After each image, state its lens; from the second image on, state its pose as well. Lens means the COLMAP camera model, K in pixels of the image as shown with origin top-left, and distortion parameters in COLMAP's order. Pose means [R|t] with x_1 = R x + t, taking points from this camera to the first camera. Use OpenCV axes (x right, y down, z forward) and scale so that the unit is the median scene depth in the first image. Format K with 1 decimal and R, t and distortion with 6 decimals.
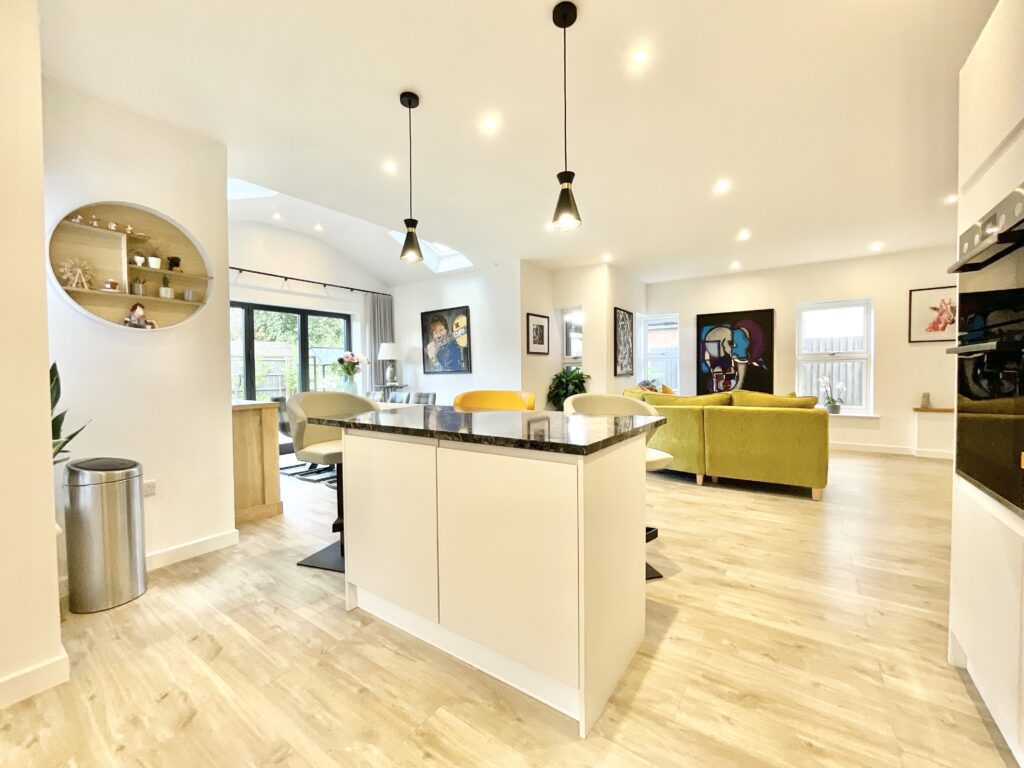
lens RADIAL K [[418.1, 0, 511.6], [0, 418.1, 381.9], [0, 0, 1]] dist [0.001624, -0.000324]
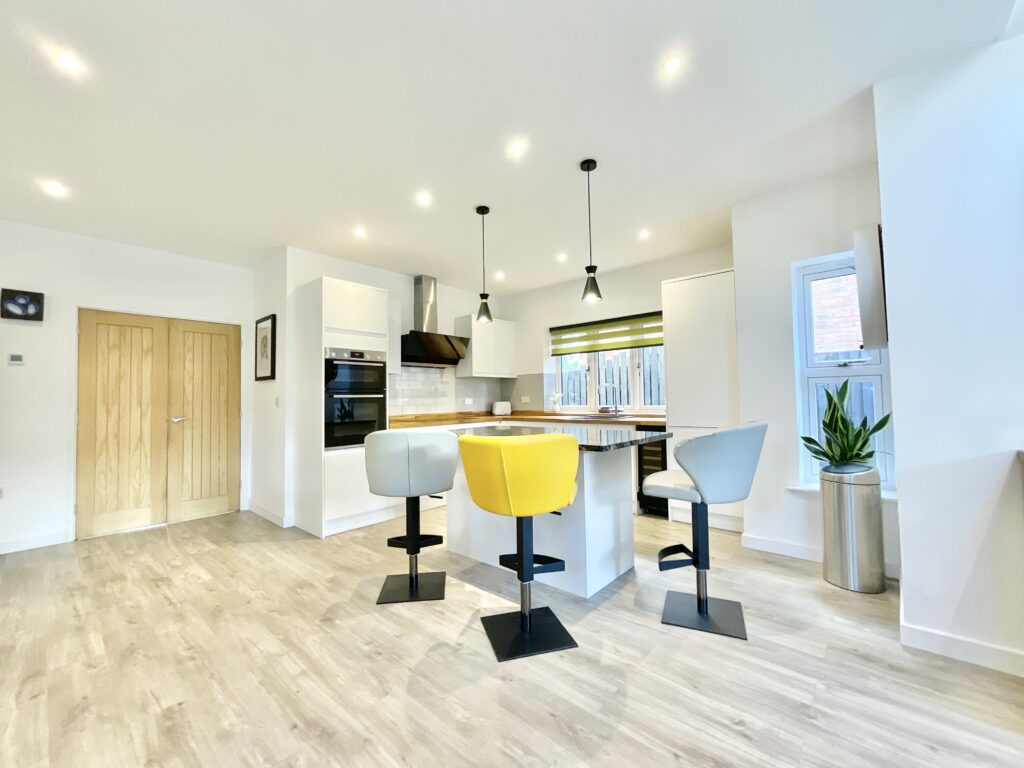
lens RADIAL K [[418.1, 0, 509.9], [0, 418.1, 382.9], [0, 0, 1]] dist [0.001624, -0.000324]
pose [[-0.992160, 0.032606, 0.120644, -0.054970], [0.031003, 0.999405, -0.015139, -0.021016], [-0.121066, -0.011280, -0.992580, 0.804809]]
